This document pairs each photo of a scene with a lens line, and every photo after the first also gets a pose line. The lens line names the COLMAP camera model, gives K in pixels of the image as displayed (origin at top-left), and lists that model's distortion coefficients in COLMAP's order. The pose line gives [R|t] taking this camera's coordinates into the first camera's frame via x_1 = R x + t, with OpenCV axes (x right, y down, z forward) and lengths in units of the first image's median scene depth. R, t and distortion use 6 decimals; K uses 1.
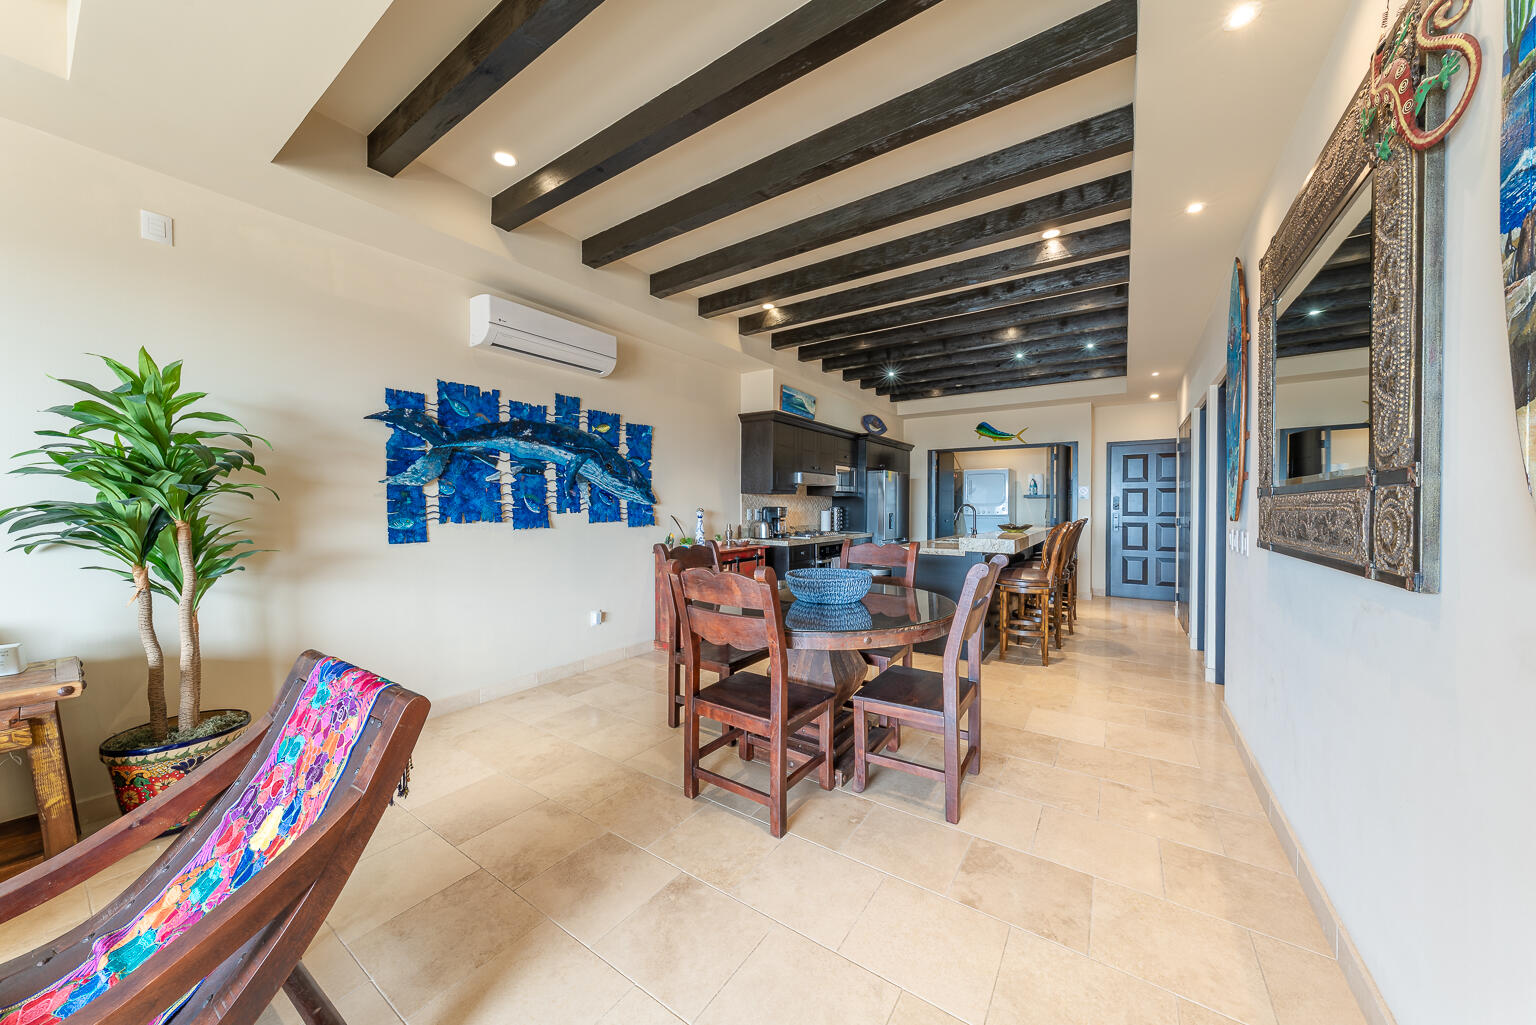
lens RADIAL K [[529.9, 0, 755.1], [0, 529.9, 505.5], [0, 0, 1]] dist [-0.002030, 0.003528]
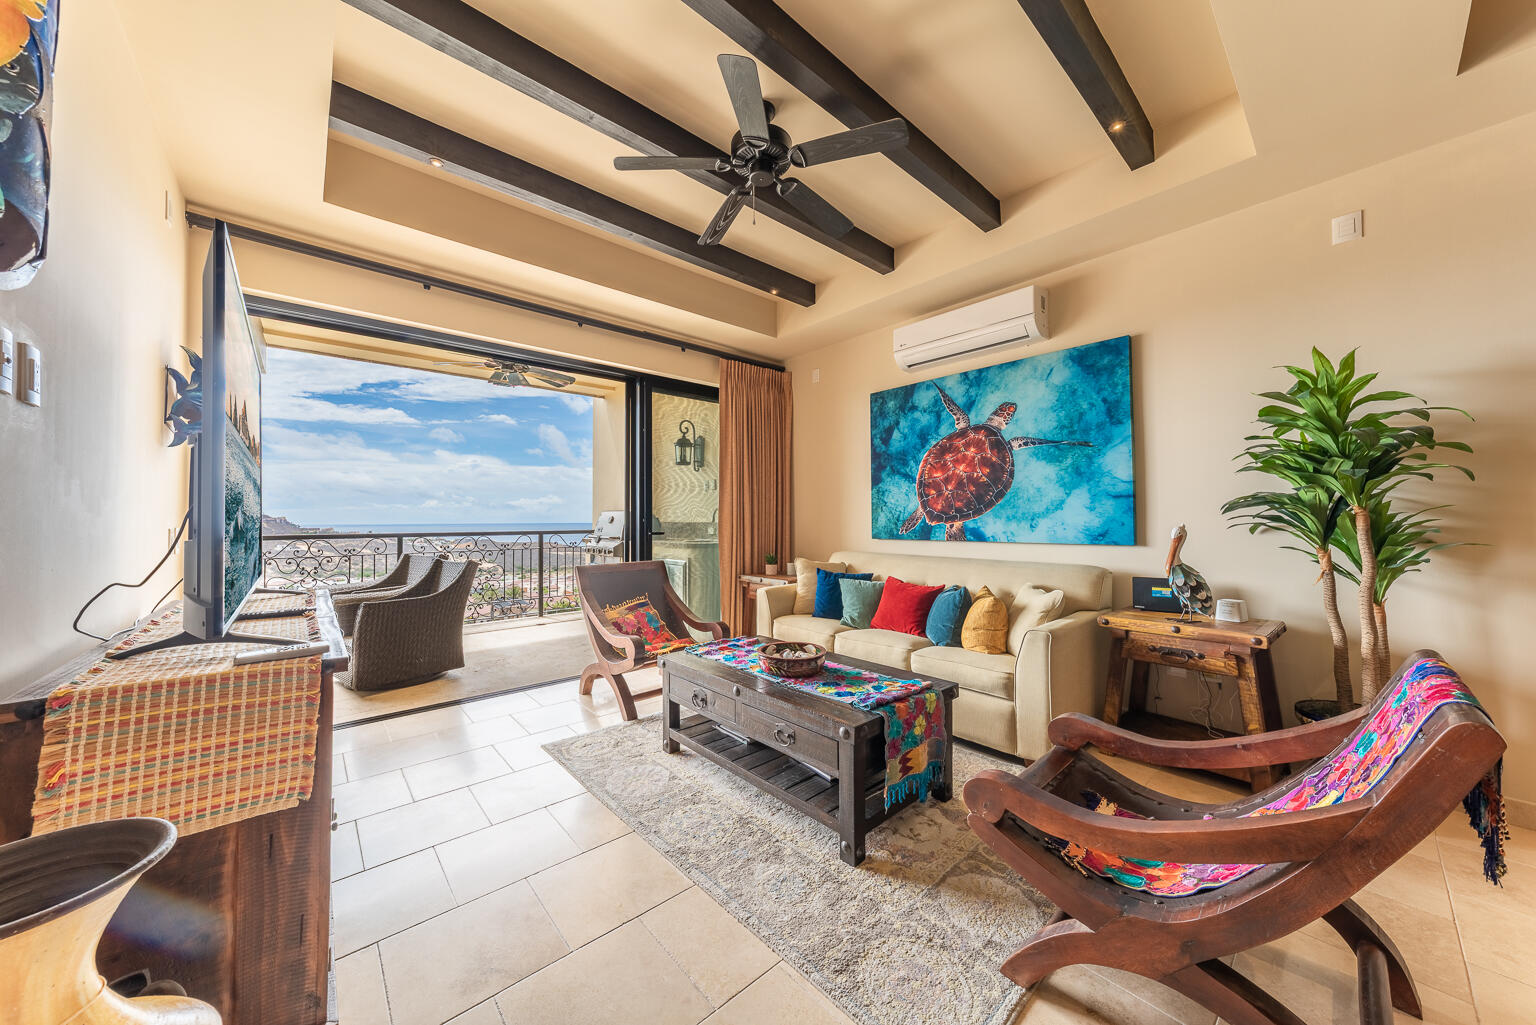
lens RADIAL K [[529.9, 0, 765.0], [0, 529.9, 510.1], [0, 0, 1]] dist [-0.002030, 0.003528]
pose [[-0.237186, -0.019771, -0.971263, 0.161380], [0.001645, 0.999783, -0.020753, 0.054895], [0.971463, -0.006520, -0.237102, 0.153086]]
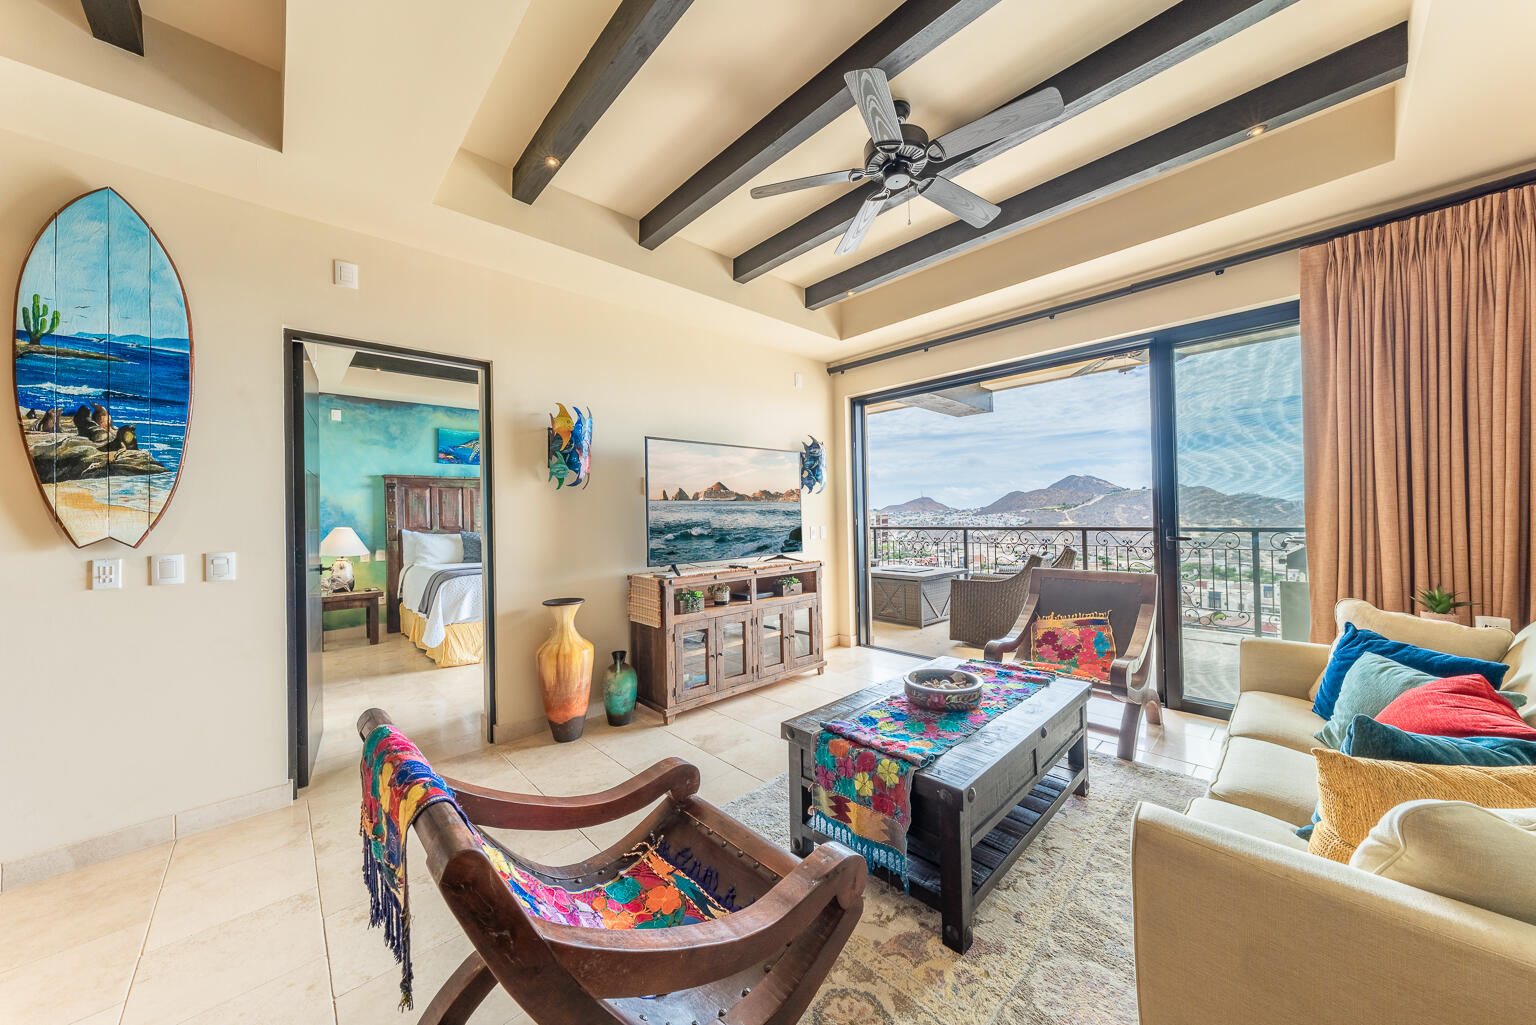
lens RADIAL K [[529.9, 0, 757.5], [0, 529.9, 510.6], [0, 0, 1]] dist [-0.002030, 0.003528]
pose [[-0.978598, 0.021170, 0.204689, -0.901359], [0.019499, 0.999758, -0.010175, 0.011982], [-0.204854, -0.005966, -0.978774, 1.057358]]
